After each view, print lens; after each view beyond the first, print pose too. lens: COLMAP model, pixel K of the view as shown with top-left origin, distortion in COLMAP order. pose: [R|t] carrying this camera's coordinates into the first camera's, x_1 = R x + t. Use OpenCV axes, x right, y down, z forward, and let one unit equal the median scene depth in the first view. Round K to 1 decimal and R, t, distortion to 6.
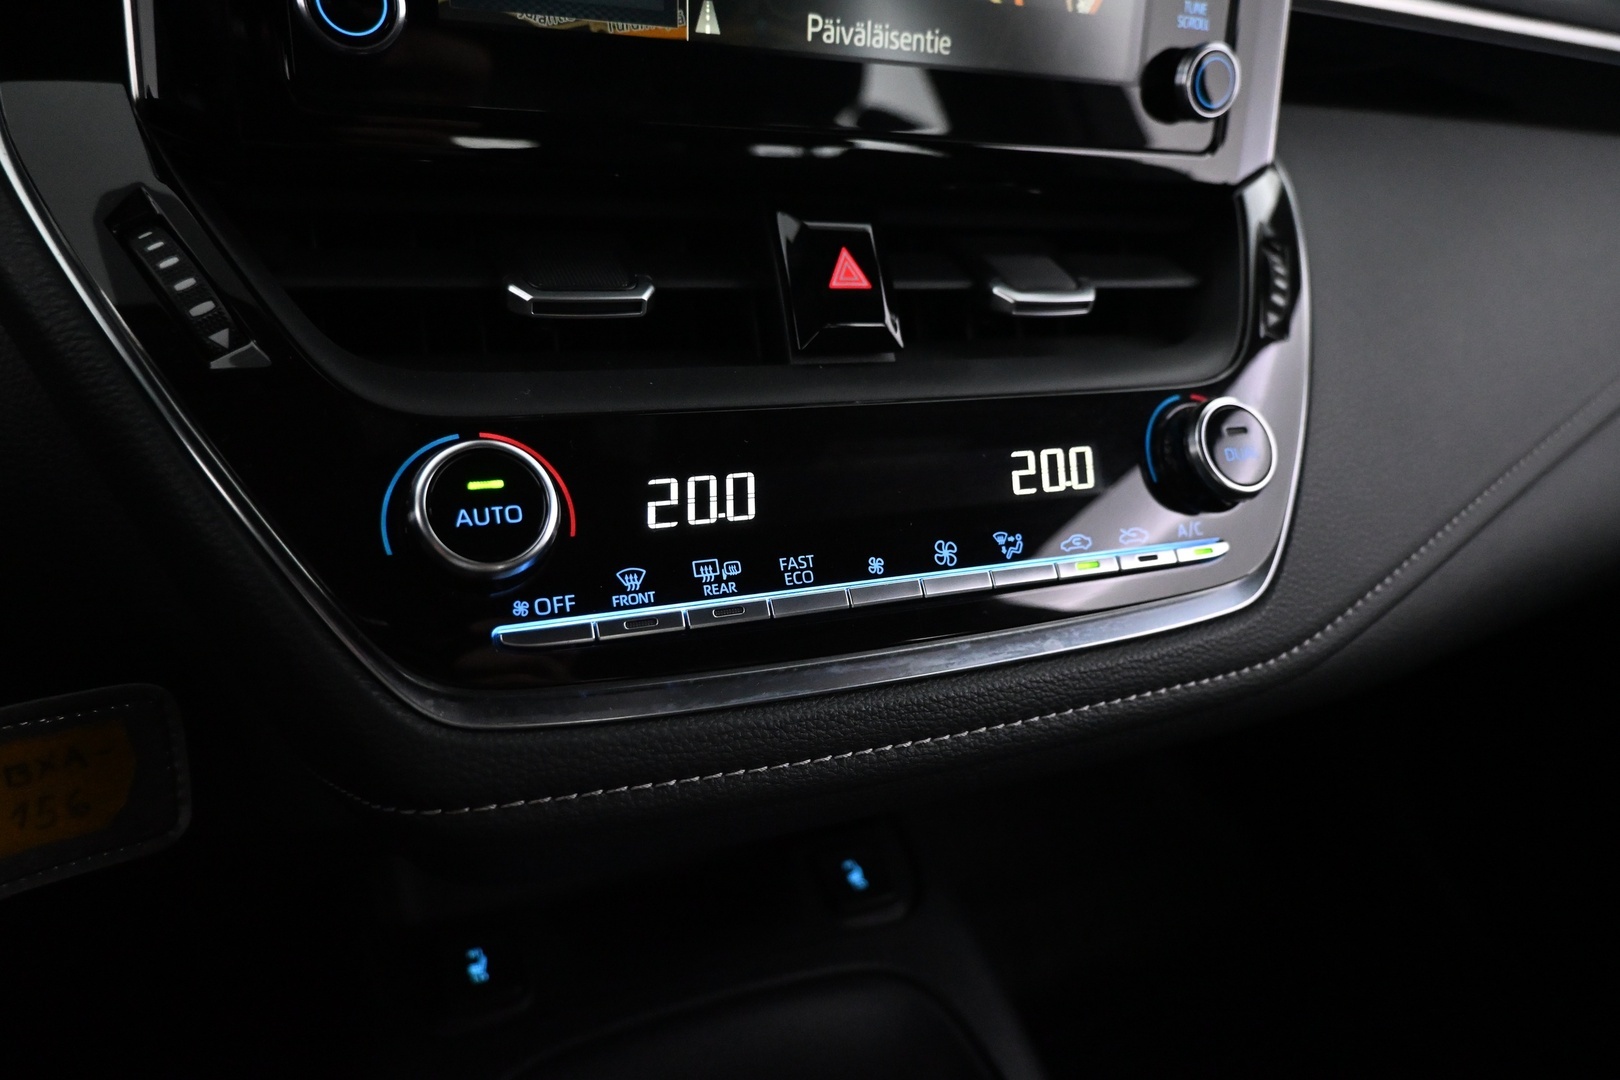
lens RADIAL K [[1115.6, 0, 809.0], [0, 1115.6, 542.3], [0, 0, 1]] dist [0.000180, 0.000705]
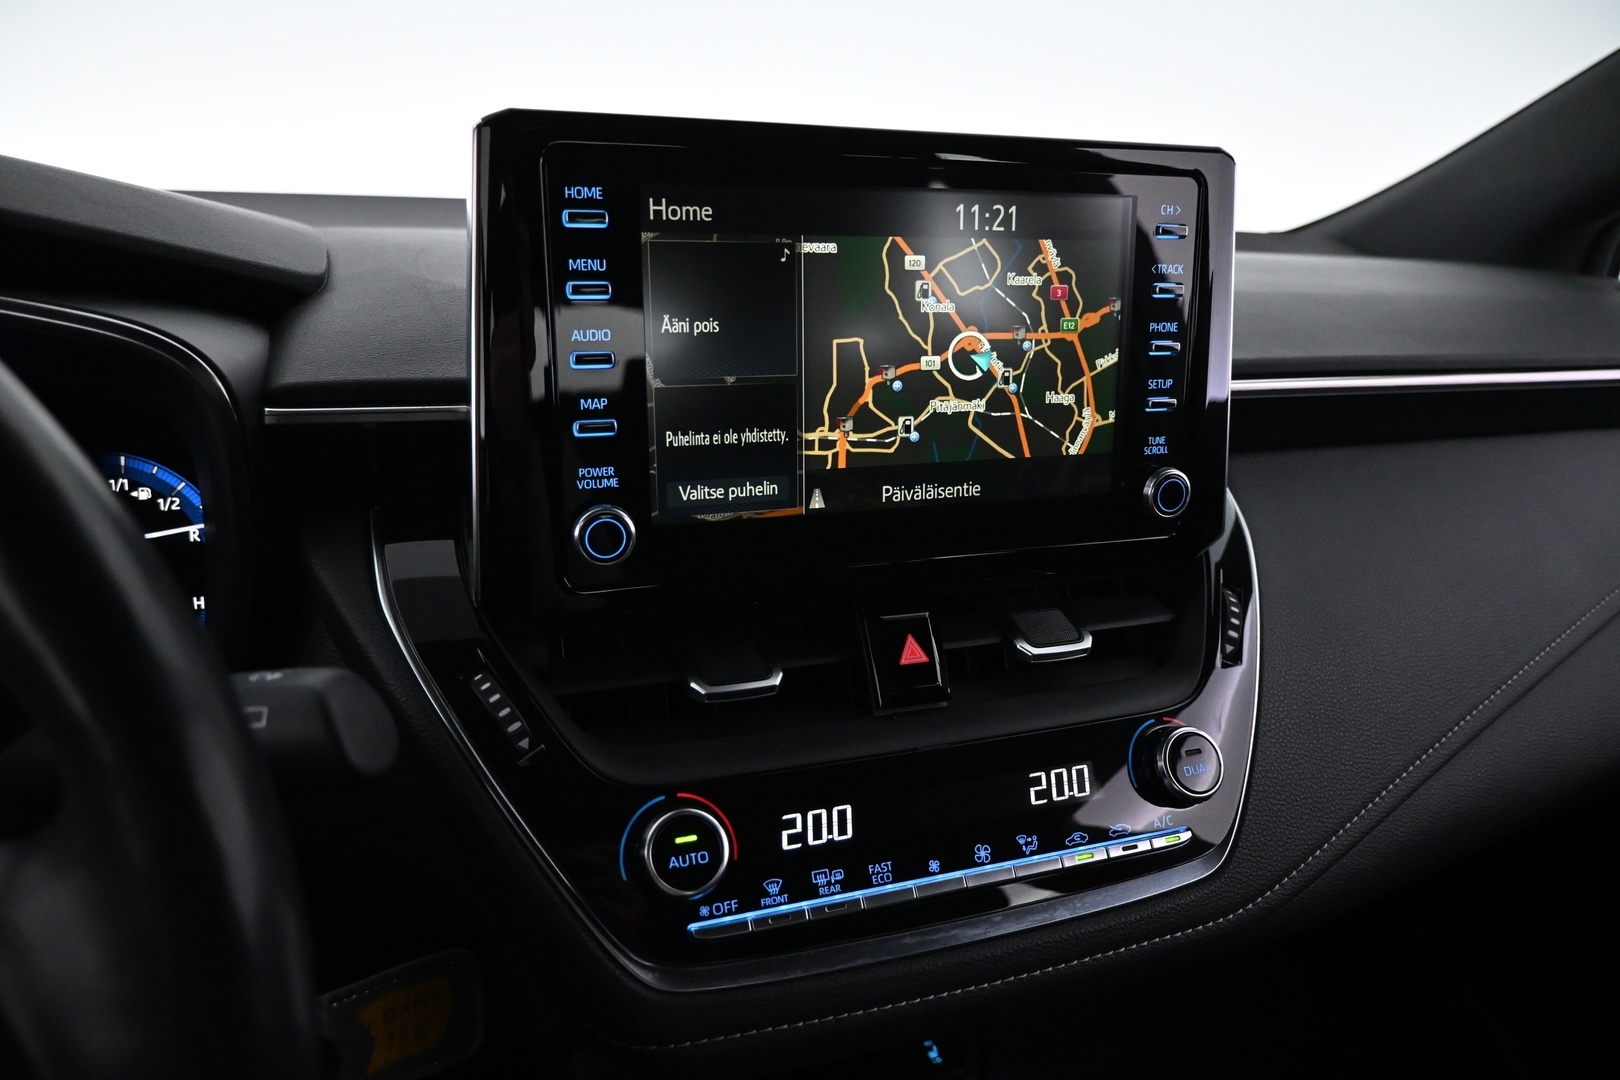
lens RADIAL K [[1115.6, 0, 812.3], [0, 1115.6, 538.9], [0, 0, 1]] dist [0.000180, 0.000705]
pose [[0.997013, -0.016858, -0.075377, 0.017807], [0.009853, 0.995678, -0.092345, -0.276262], [0.076608, 0.091326, 0.992870, -0.521324]]
